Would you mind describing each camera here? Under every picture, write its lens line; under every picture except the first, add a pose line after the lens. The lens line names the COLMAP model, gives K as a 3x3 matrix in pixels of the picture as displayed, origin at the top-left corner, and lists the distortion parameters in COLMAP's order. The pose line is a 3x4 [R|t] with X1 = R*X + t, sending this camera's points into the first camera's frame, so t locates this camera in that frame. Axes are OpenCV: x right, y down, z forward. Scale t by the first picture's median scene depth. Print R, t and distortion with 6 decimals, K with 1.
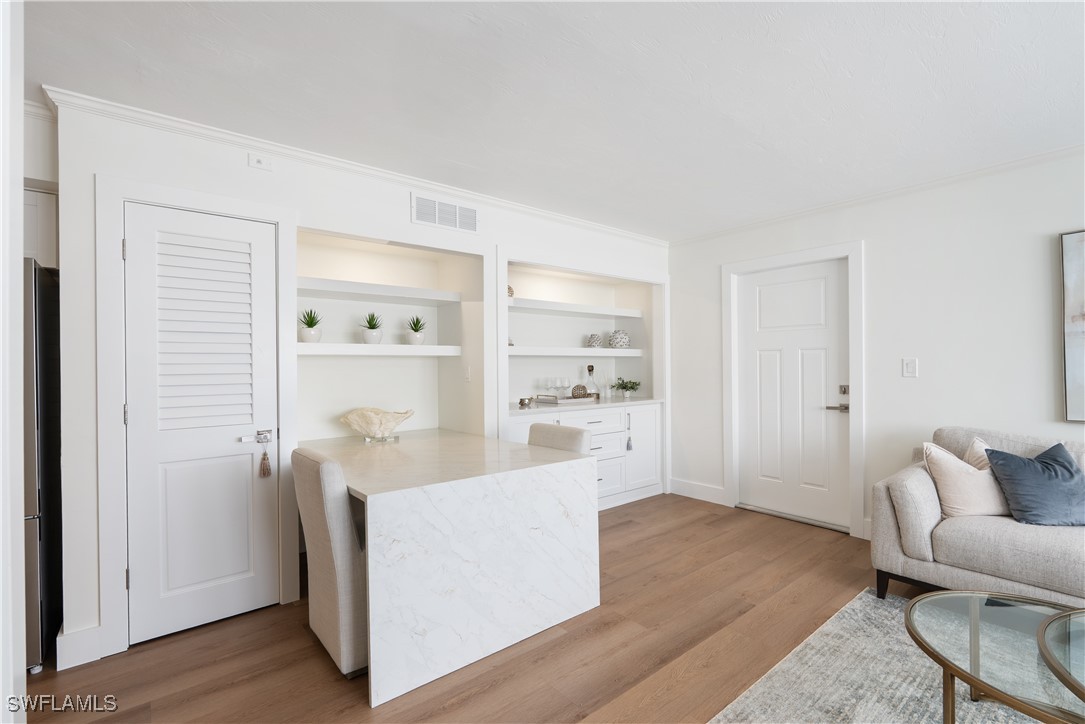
lens RADIAL K [[486.8, 0, 543.8], [0, 486.8, 364.6], [0, 0, 1]] dist [-0.000604, 0.000249]
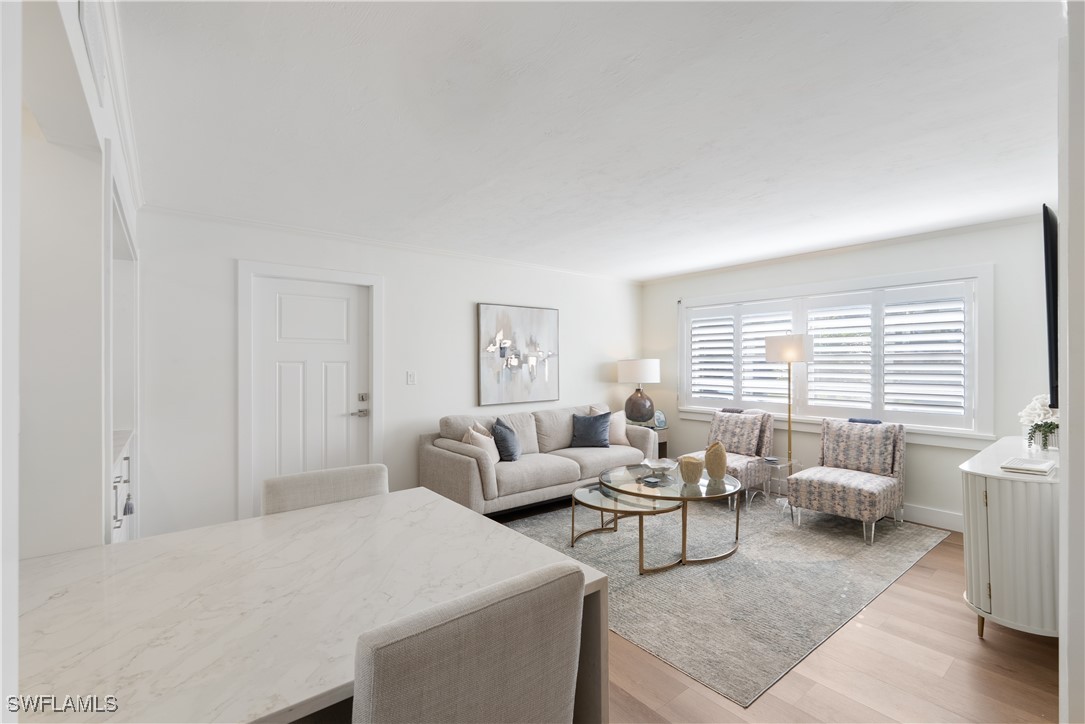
lens RADIAL K [[481.9, 0, 544.7], [0, 481.9, 362.3], [0, 0, 1]] dist [0.000170, 0.000050]
pose [[0.012665, 0.009106, 0.999878, -0.585969], [-0.001561, 0.999957, -0.009087, -0.025161], [-0.999919, -0.001446, 0.012678, 0.582270]]
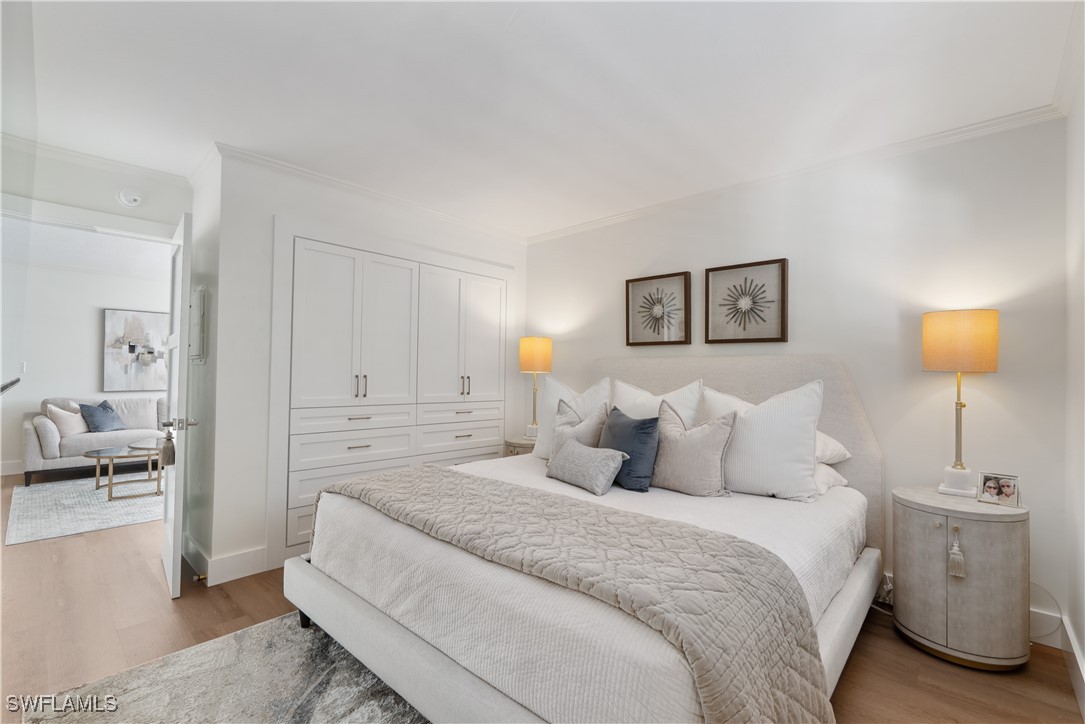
lens RADIAL K [[478.0, 0, 543.7], [0, 478.0, 364.6], [0, 0, 1]] dist [-0.003964, 0.000872]
pose [[-0.146343, 0.032440, 0.988702, -1.115723], [-0.011377, 0.999341, -0.034473, 0.034467], [-0.989169, -0.016293, -0.145877, -0.549212]]
